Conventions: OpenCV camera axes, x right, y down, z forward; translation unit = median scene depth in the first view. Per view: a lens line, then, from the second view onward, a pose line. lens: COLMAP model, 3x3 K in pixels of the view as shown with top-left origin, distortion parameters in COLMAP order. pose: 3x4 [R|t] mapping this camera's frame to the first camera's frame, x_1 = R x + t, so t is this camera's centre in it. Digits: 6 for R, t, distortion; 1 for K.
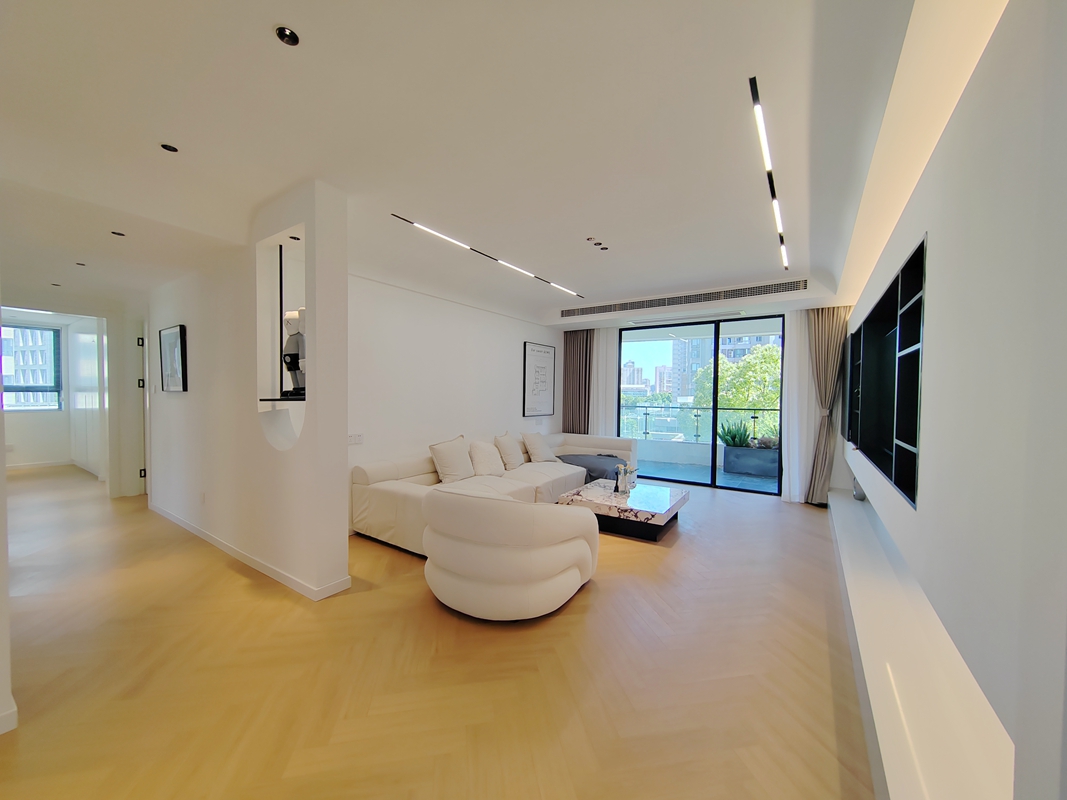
lens RADIAL K [[405.8, 0, 531.1], [0, 405.8, 404.1], [0, 0, 1]] dist [-0.000690, 0.000994]
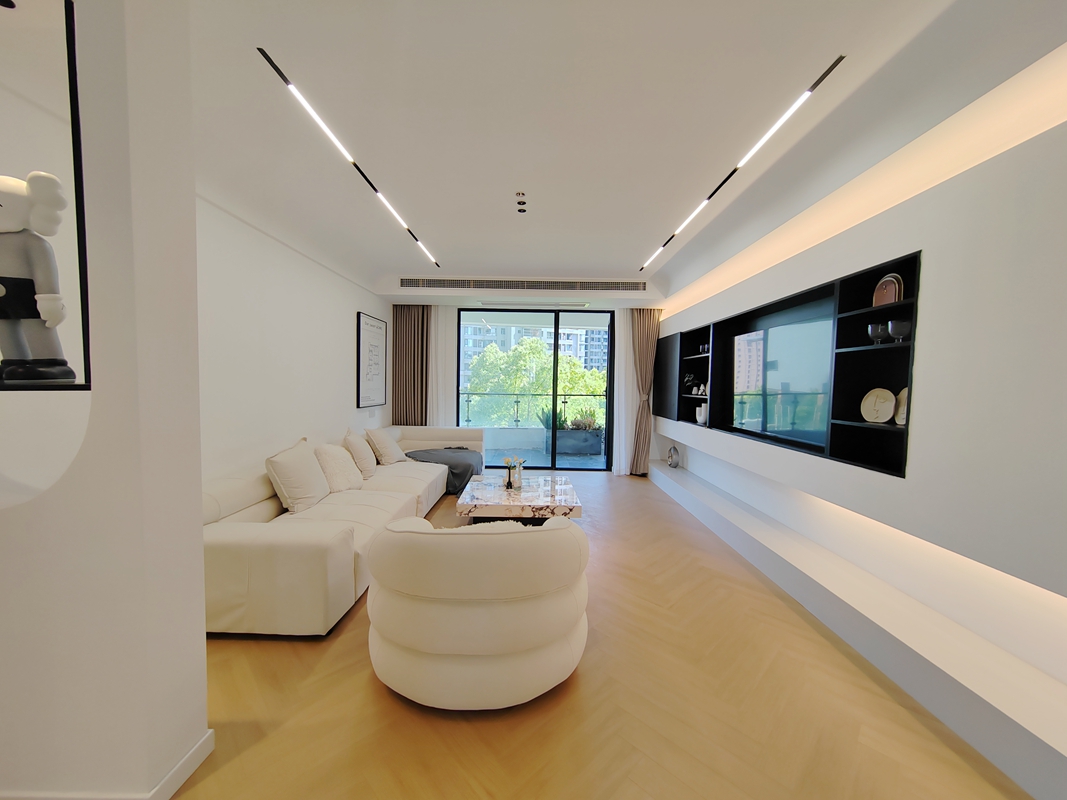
lens RADIAL K [[405.8, 0, 531.6], [0, 405.8, 402.3], [0, 0, 1]] dist [-0.000690, 0.000994]
pose [[0.828712, -0.021484, 0.559262, -0.183775], [0.004439, 0.999484, 0.031817, -0.003098], [-0.559657, -0.023885, 0.828380, 0.167423]]
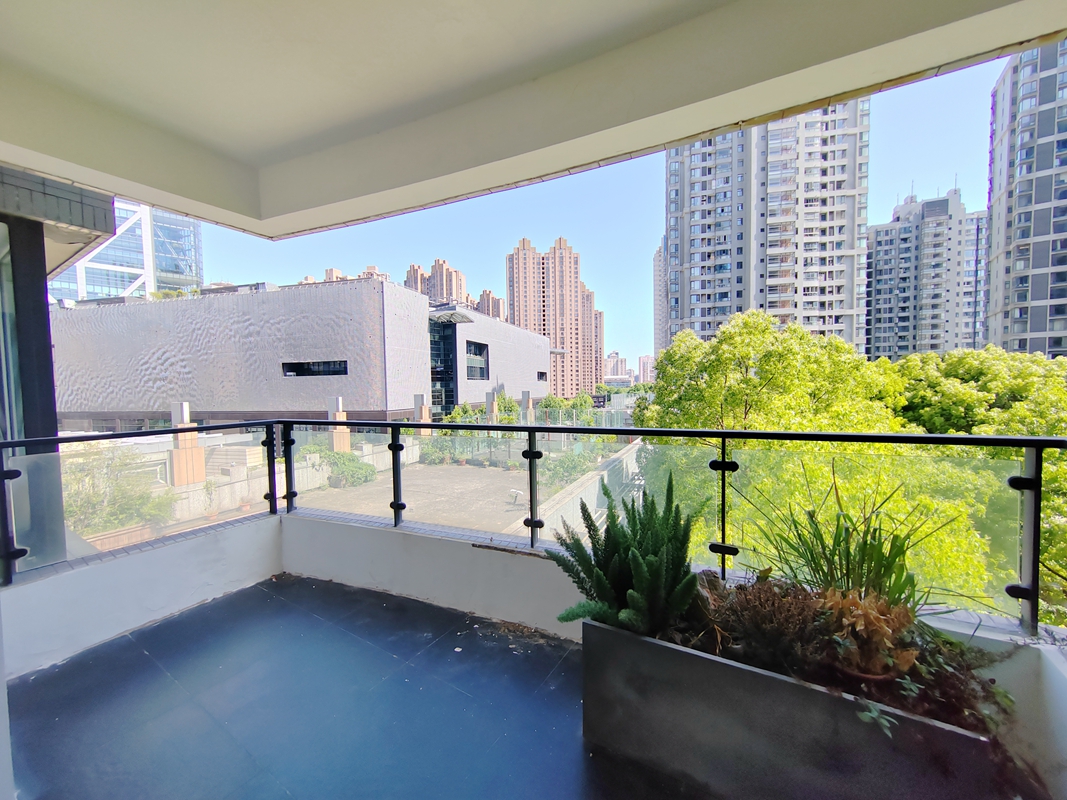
lens RADIAL K [[405.8, 0, 528.5], [0, 405.8, 404.5], [0, 0, 1]] dist [-0.000690, 0.000994]
pose [[0.999069, -0.032290, 0.028605, 0.540999], [0.031821, 0.999354, 0.016701, -0.015526], [-0.029126, -0.015775, 0.999451, 0.960590]]
